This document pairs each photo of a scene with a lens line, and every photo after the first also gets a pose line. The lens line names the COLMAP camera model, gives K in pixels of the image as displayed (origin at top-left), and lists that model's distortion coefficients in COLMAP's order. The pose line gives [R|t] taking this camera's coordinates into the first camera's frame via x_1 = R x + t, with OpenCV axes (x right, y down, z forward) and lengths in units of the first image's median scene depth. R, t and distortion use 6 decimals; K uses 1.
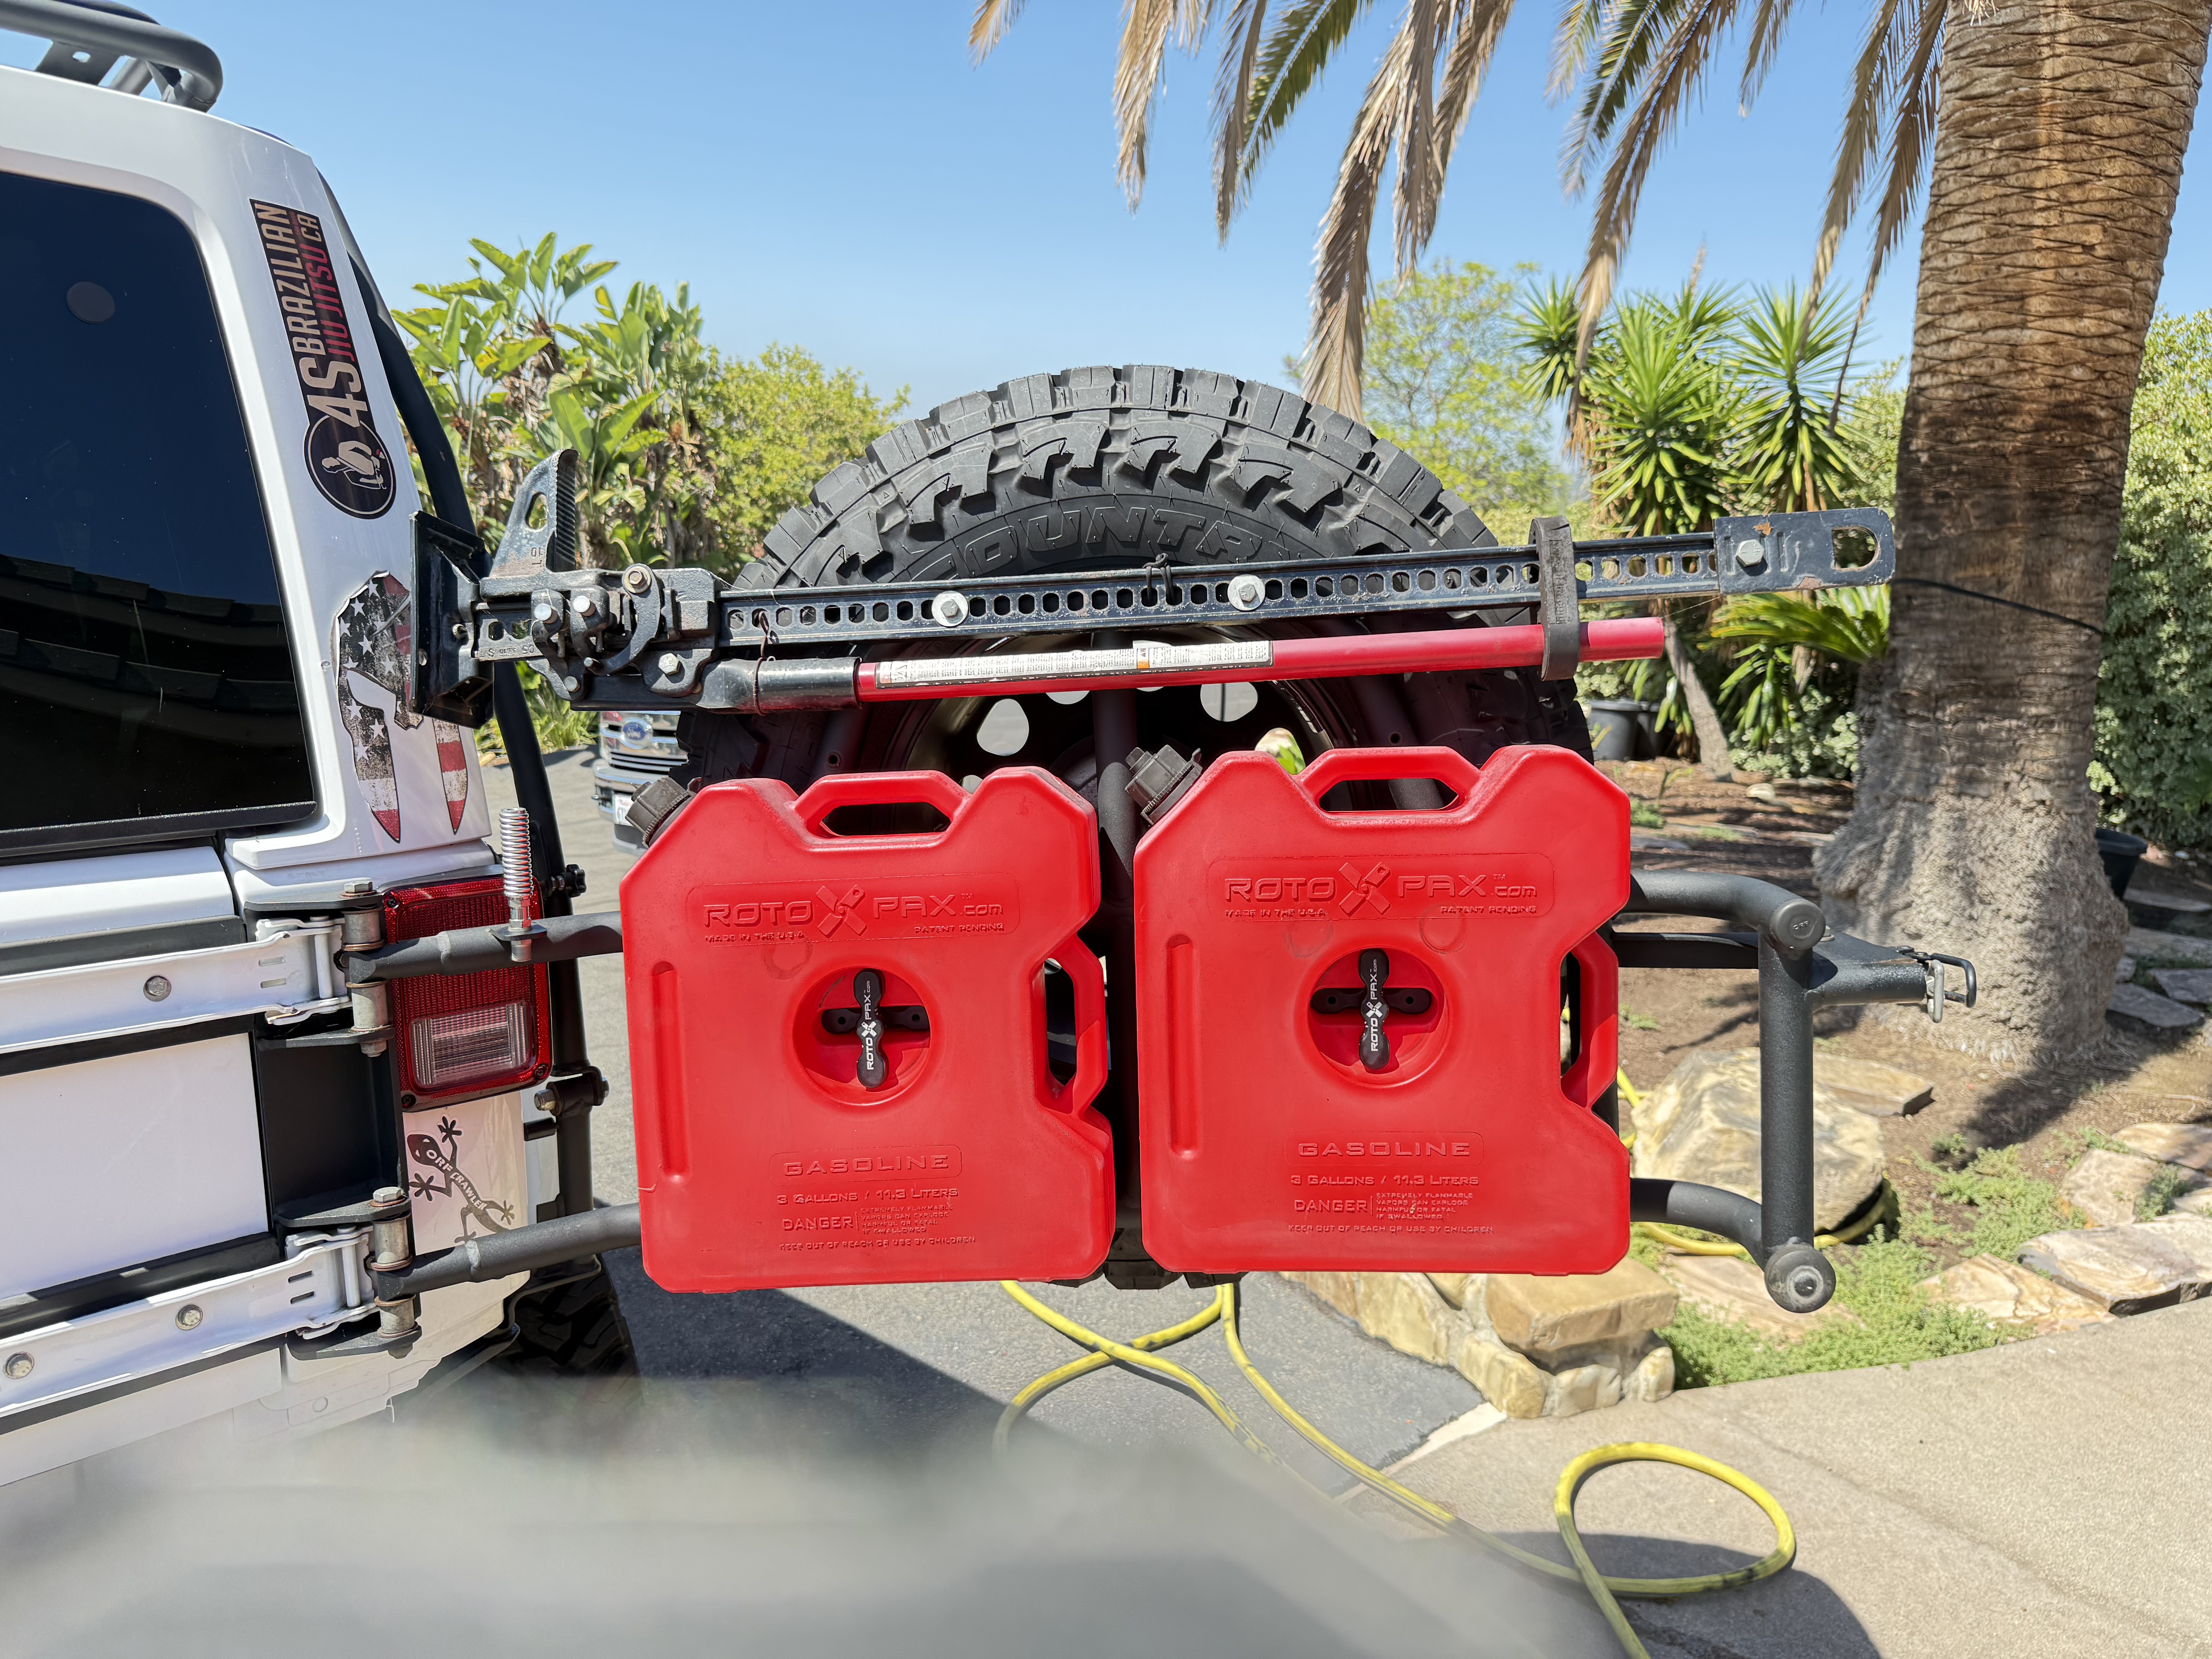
lens RADIAL K [[1592.4, 0, 1106.0], [0, 1592.4, 829.5], [0, 0, 1]] dist [0.013297, -0.003240]
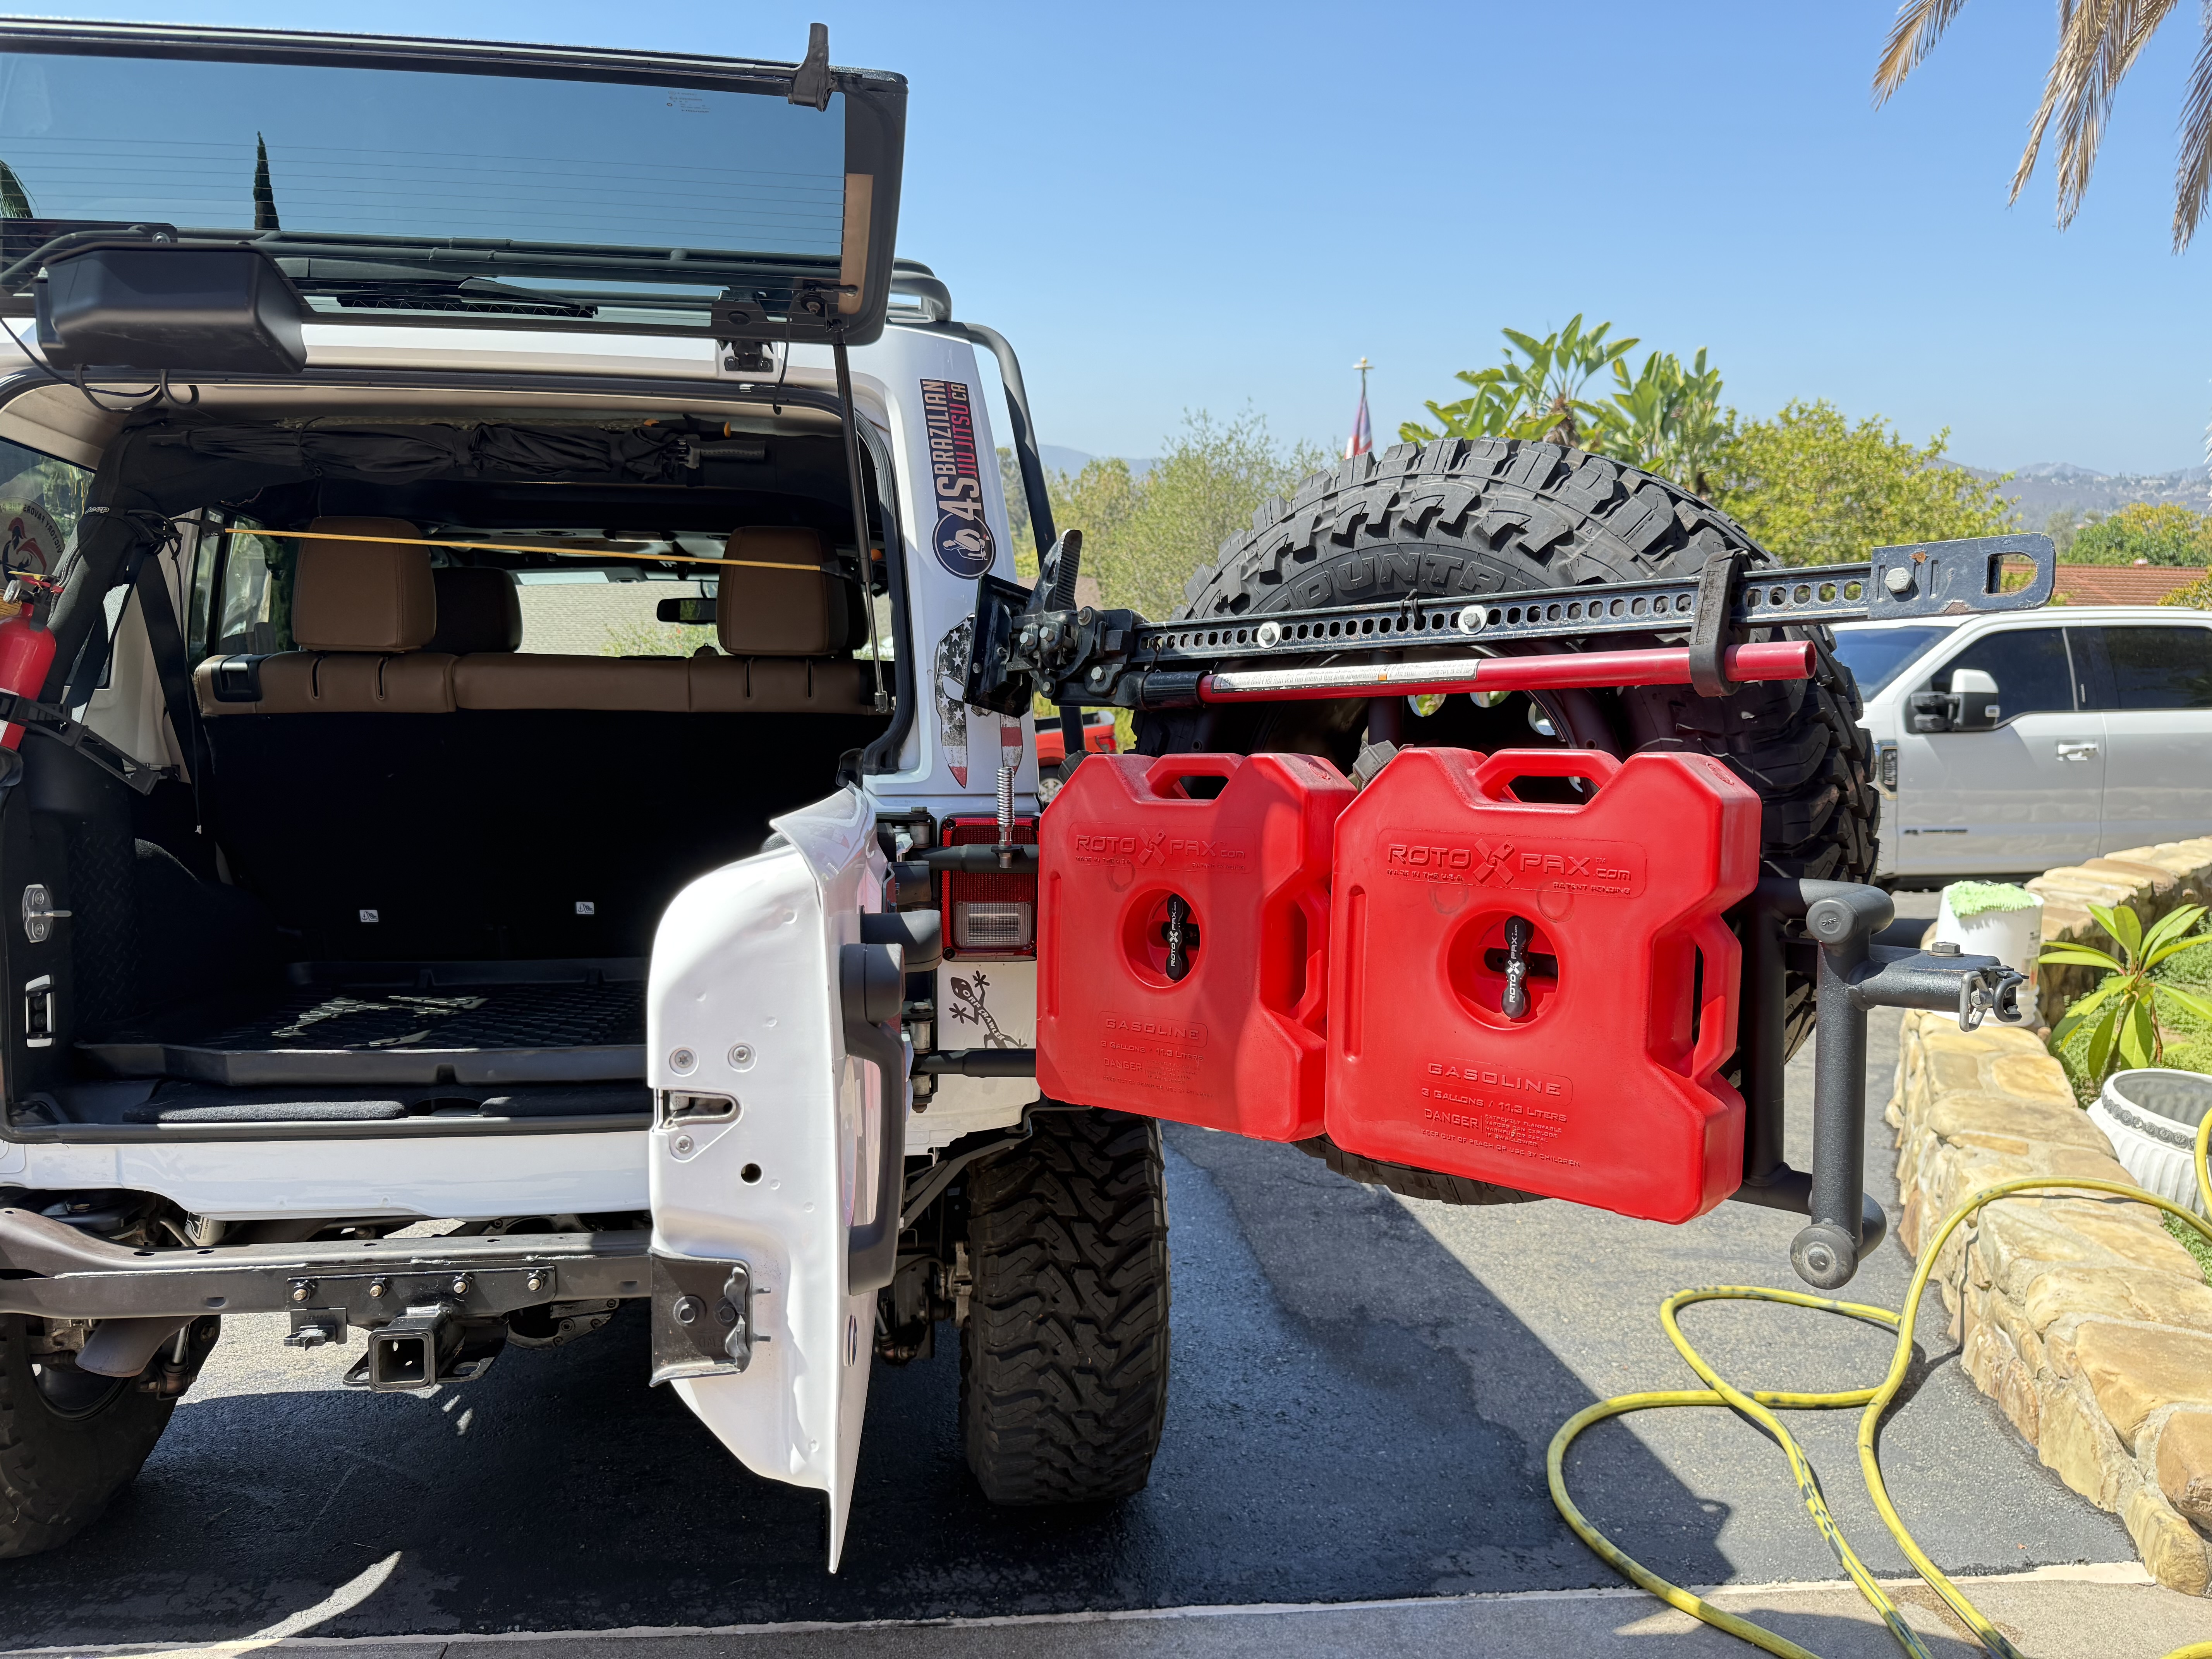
lens RADIAL K [[1546.5, 0, 1040.7], [0, 1546.5, 876.2], [0, 0, 1]] dist [0.081647, -0.146705]
pose [[0.776280, 0.095864, -0.623056, 0.571384], [-0.101804, 0.994460, 0.026169, 0.047271], [0.622114, 0.043115, 0.781739, -0.125507]]
